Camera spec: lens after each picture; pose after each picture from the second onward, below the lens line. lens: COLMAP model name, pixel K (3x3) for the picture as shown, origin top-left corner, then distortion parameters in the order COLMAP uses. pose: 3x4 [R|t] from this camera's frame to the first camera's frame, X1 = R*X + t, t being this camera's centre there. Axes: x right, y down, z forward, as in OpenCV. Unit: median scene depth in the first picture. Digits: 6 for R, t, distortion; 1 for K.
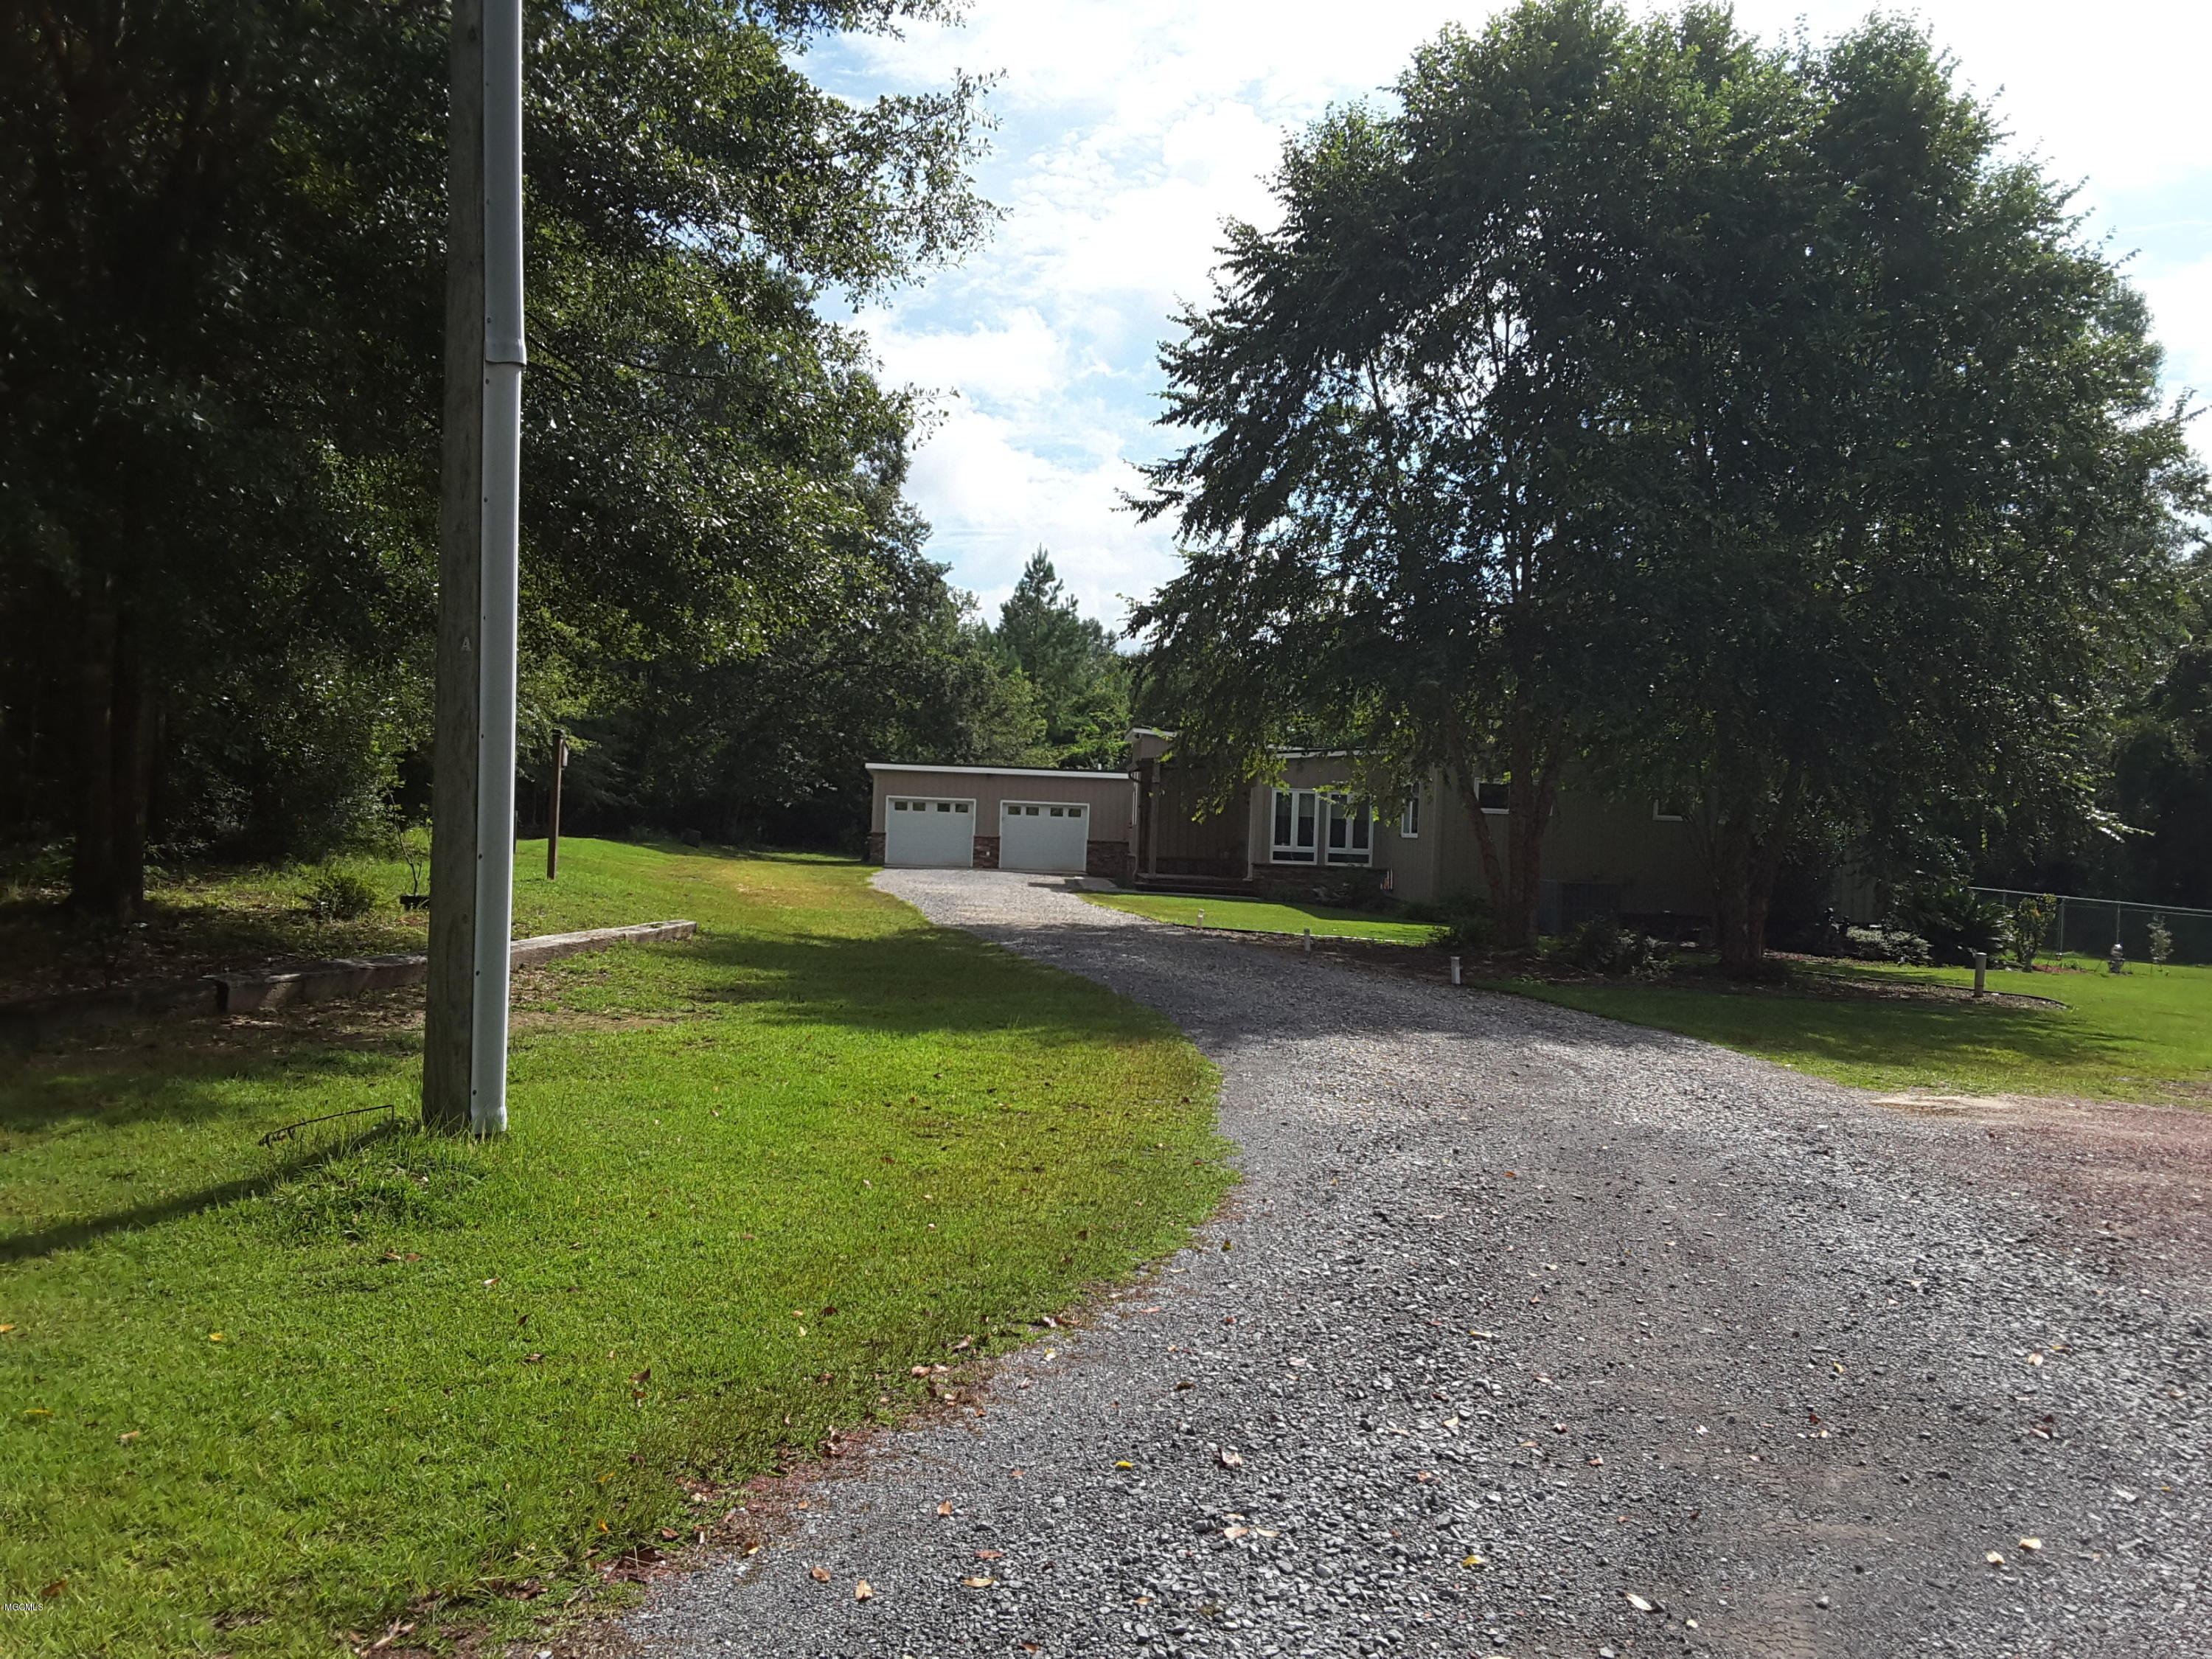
lens RADIAL K [[1617.1, 0, 1106.0], [0, 1617.1, 829.5], [0, 0, 1]] dist [-0.001650, -0.086118]
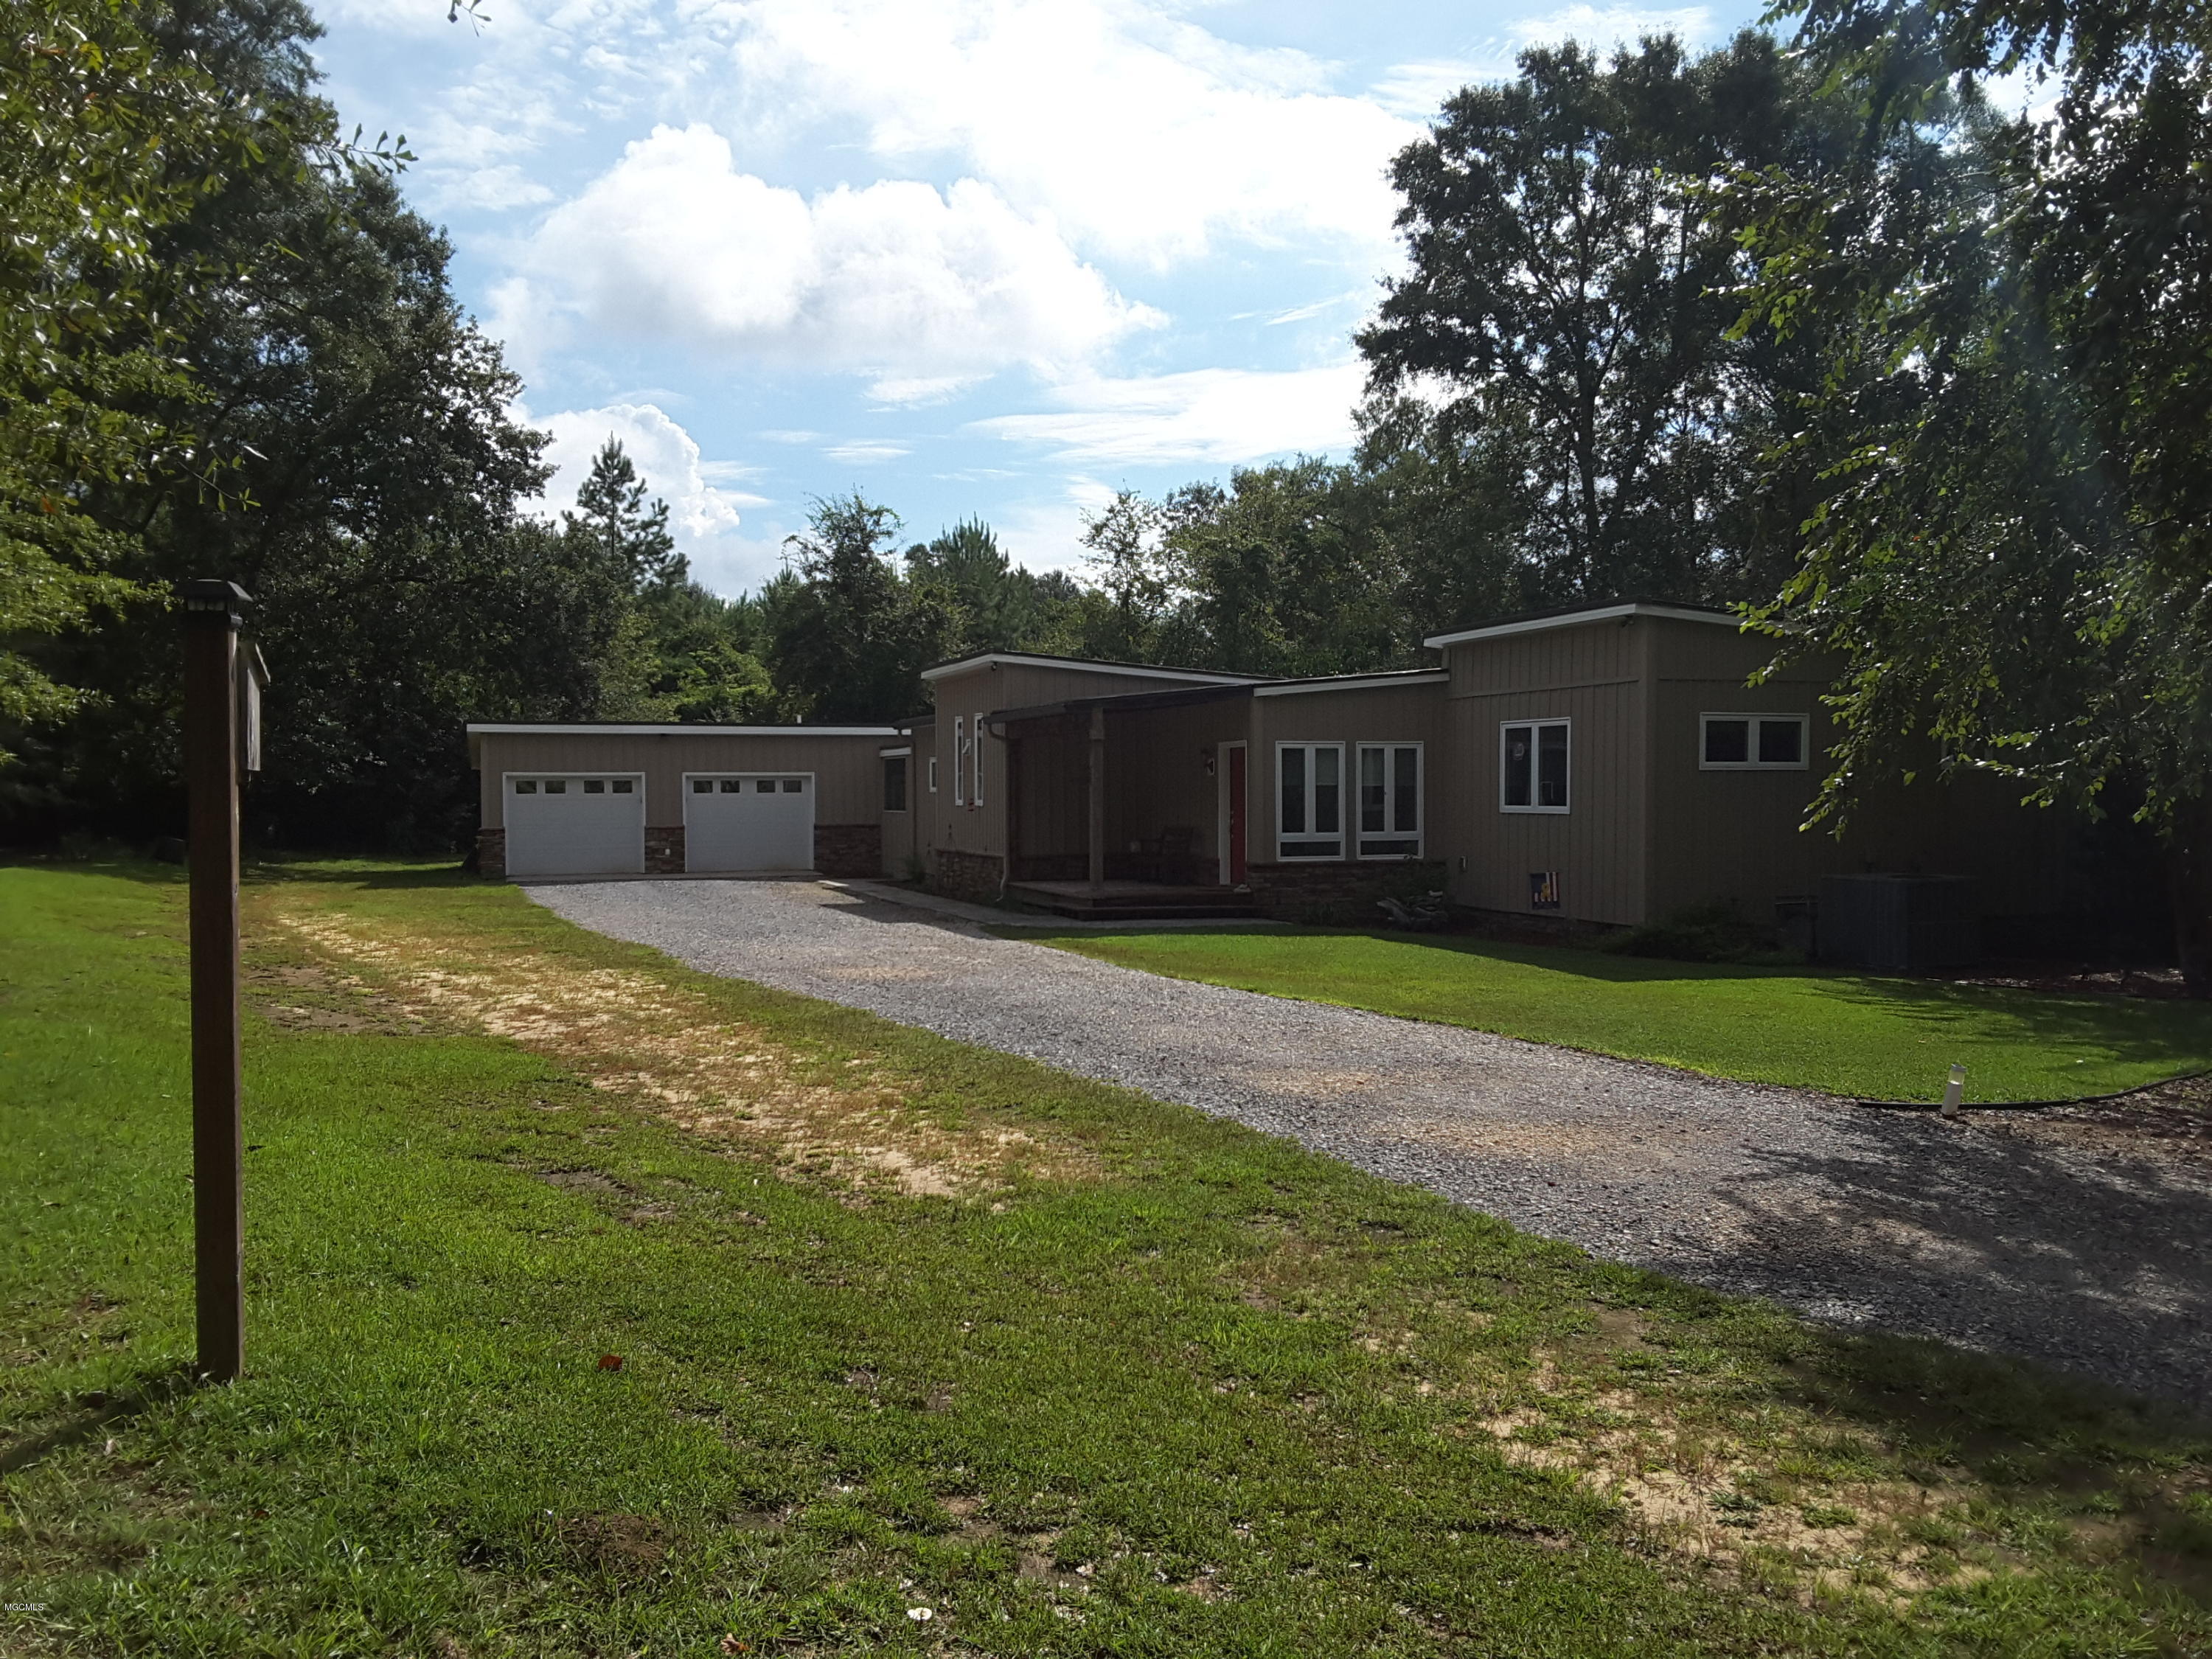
lens RADIAL K [[1617.1, 0, 1106.0], [0, 1617.1, 829.5], [0, 0, 1]] dist [-0.001650, -0.086118]
pose [[0.945766, -0.051266, 0.320779, -0.115428], [0.040902, 0.998403, 0.038966, -0.013429], [-0.322264, -0.023732, 0.946352, 0.302272]]
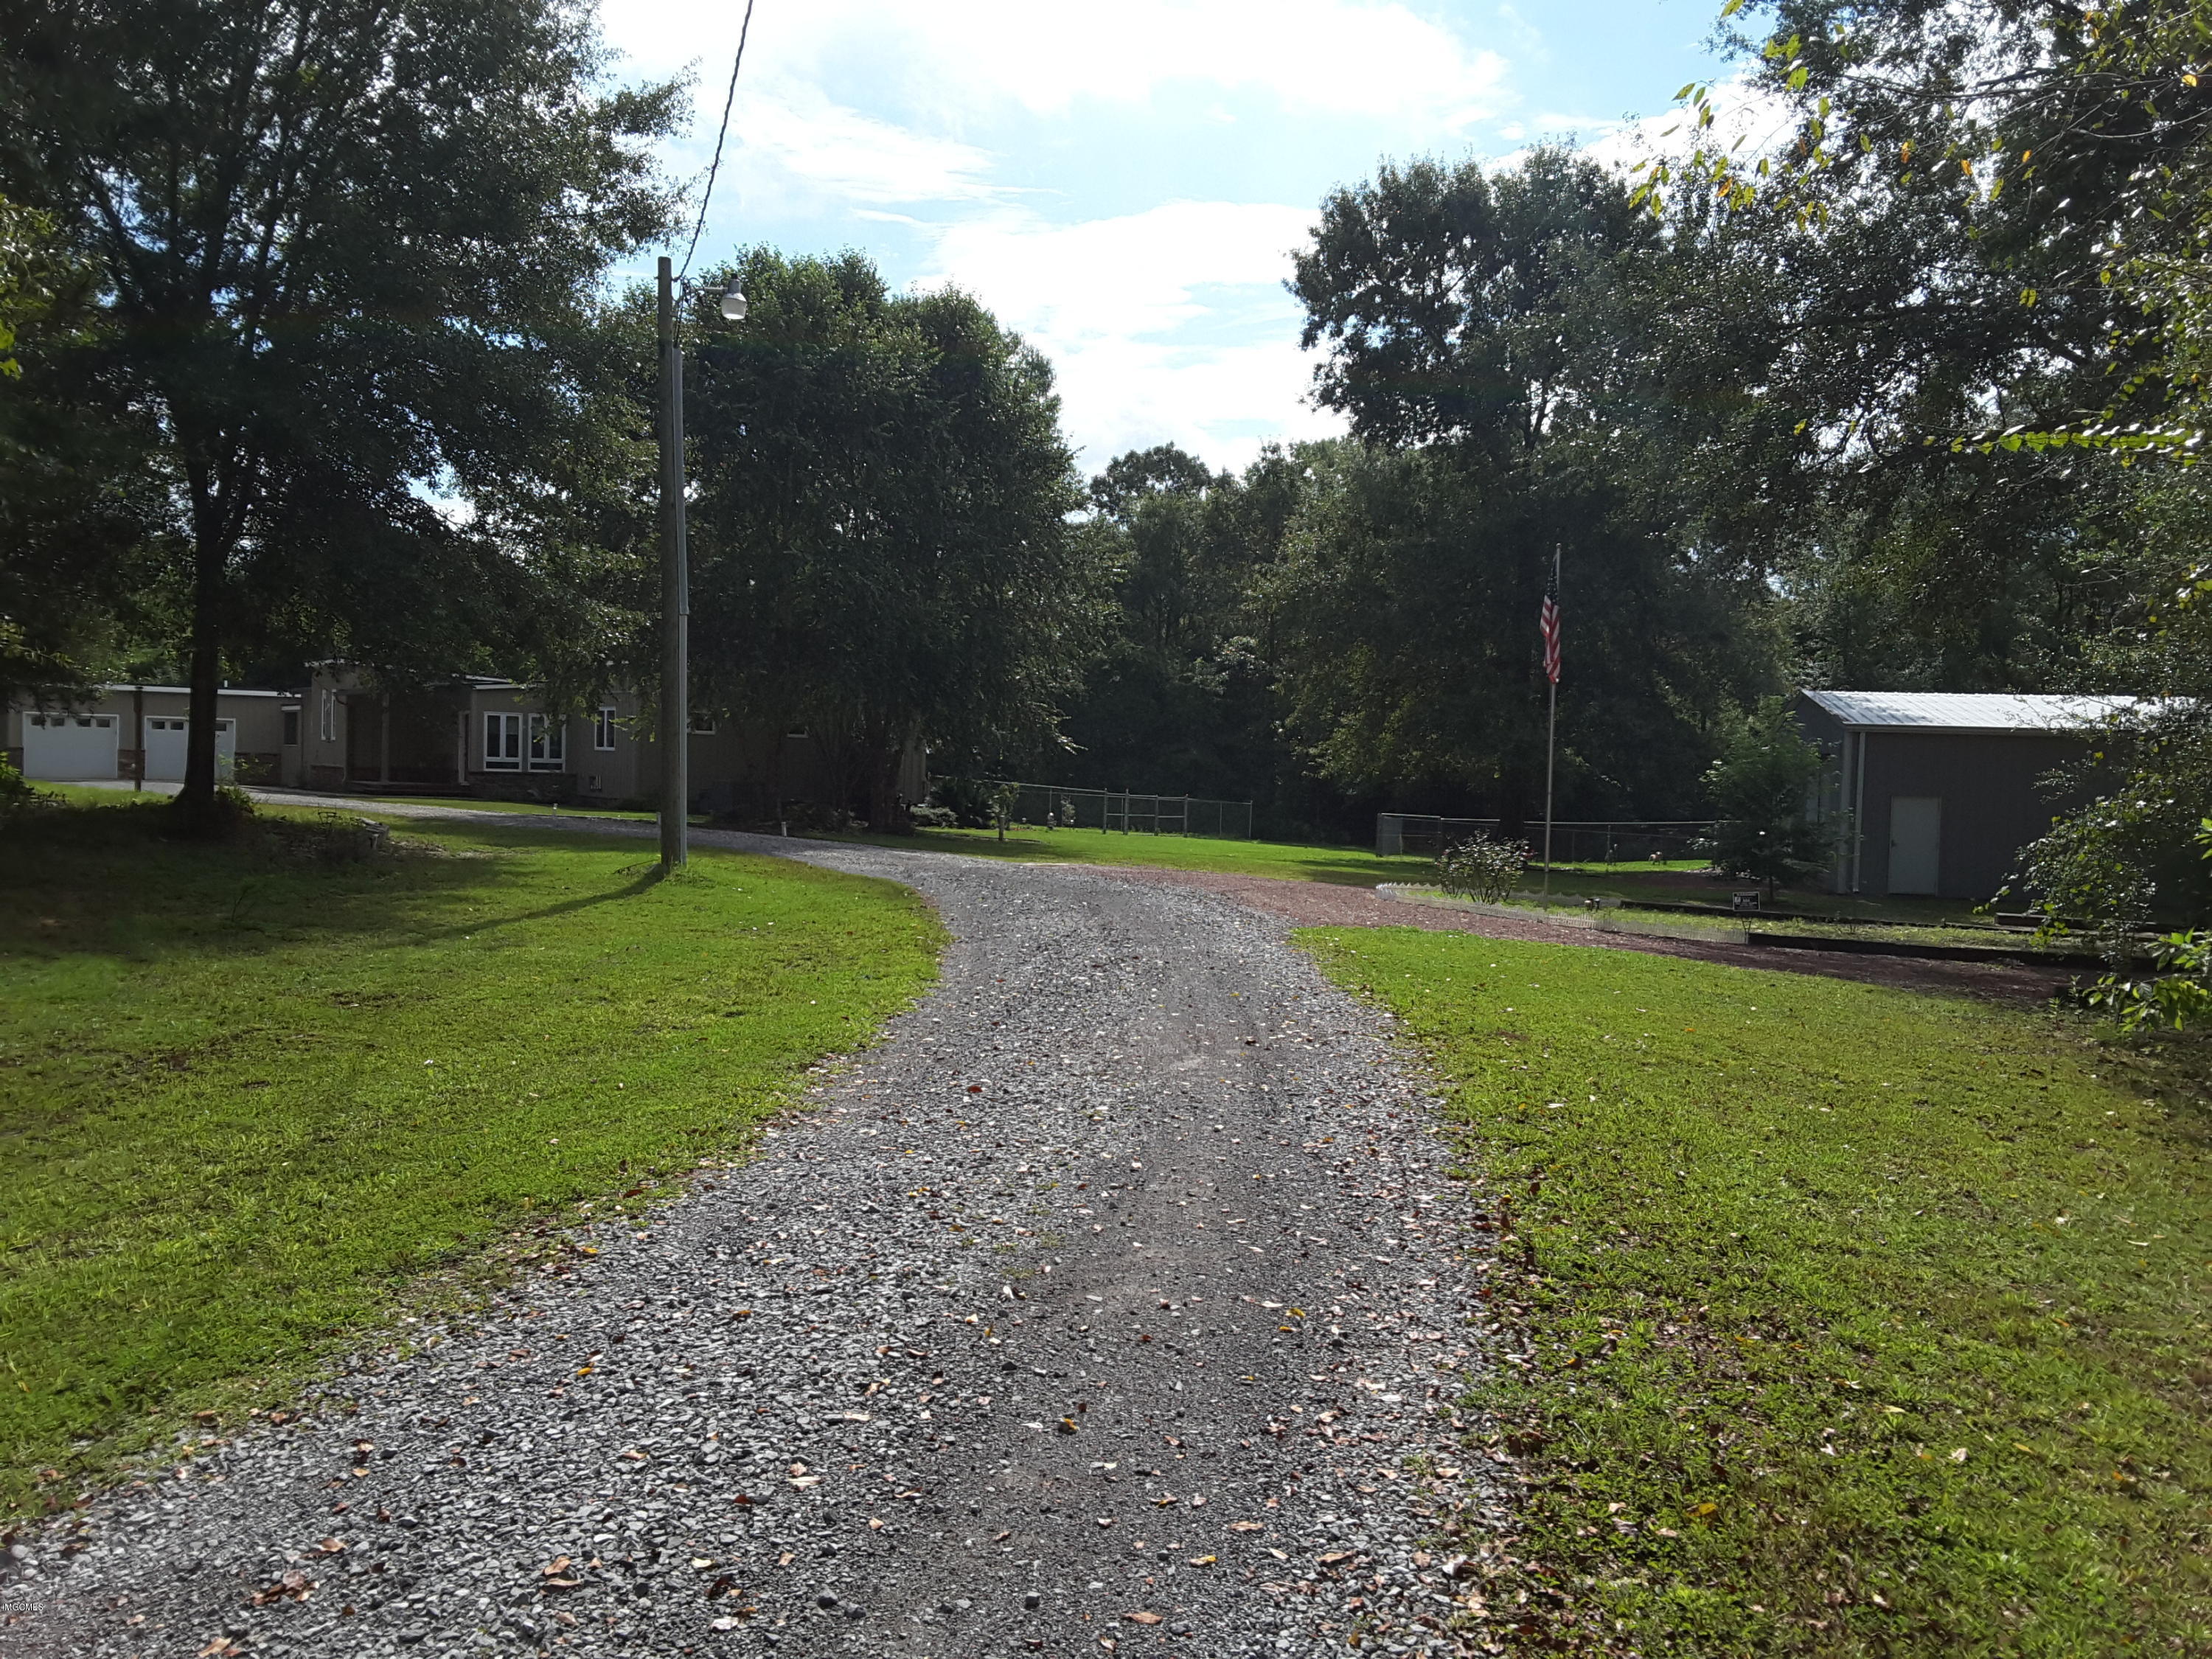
lens RADIAL K [[1617.1, 0, 1106.0], [0, 1617.1, 829.5], [0, 0, 1]] dist [-0.001650, -0.086118]
pose [[0.801149, -0.037997, 0.597257, -0.188485], [0.000378, 0.998014, 0.062986, -0.009204], [-0.598464, -0.050236, 0.799573, -0.217910]]
